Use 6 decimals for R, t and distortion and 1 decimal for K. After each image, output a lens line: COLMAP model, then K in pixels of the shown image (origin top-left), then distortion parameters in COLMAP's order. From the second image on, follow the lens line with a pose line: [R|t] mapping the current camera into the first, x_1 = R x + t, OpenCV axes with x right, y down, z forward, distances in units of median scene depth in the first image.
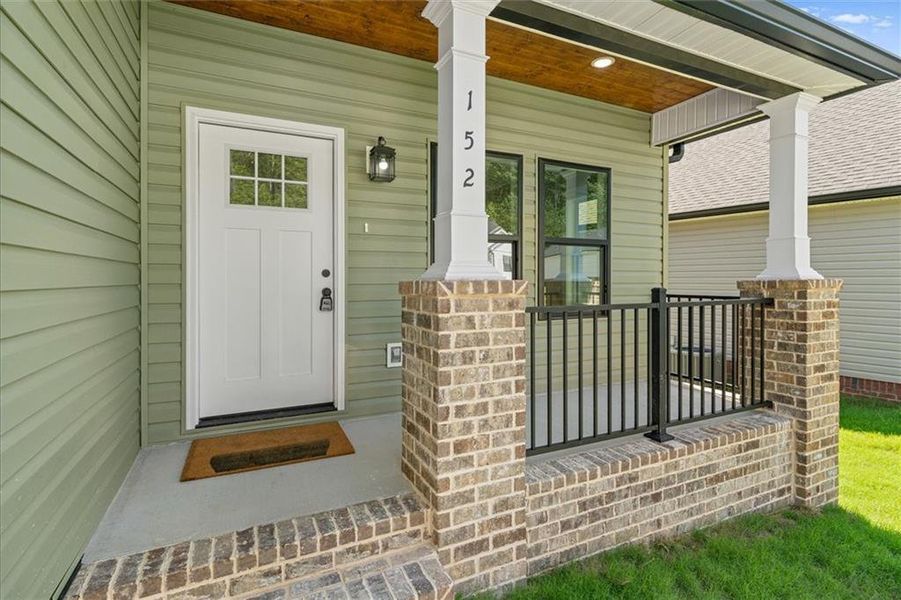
lens RADIAL K [[433.6, 0, 442.8], [0, 433.6, 279.2], [0, 0, 1]] dist [0.006493, -0.002055]
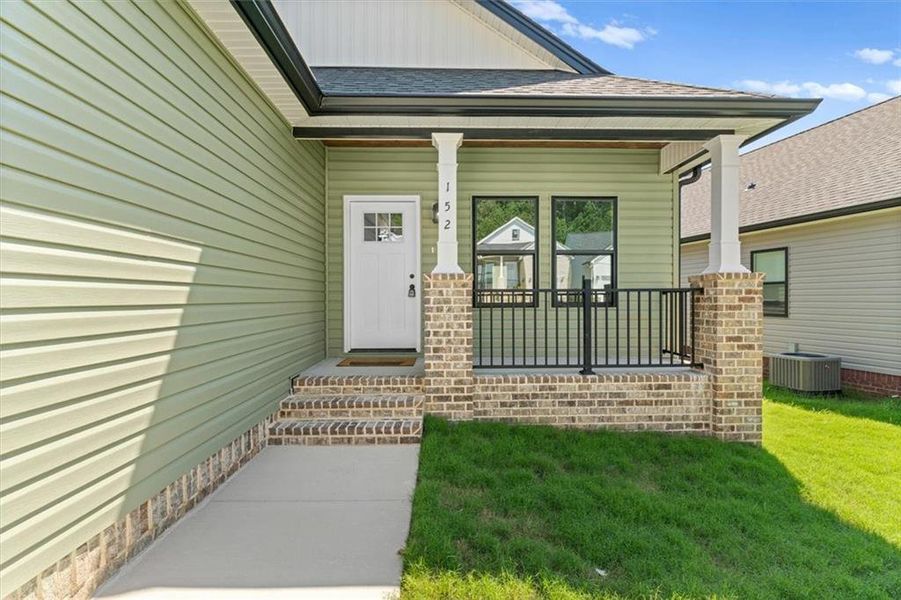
lens RADIAL K [[456.5, 0, 451.5], [0, 456.5, 299.9], [0, 0, 1]] dist [0.006081, -0.000057]
pose [[0.912013, -0.000835, -0.410161, 0.851036], [0.001088, 0.999999, 0.000383, 0.108579], [0.410160, -0.000796, 0.912013, -0.855307]]
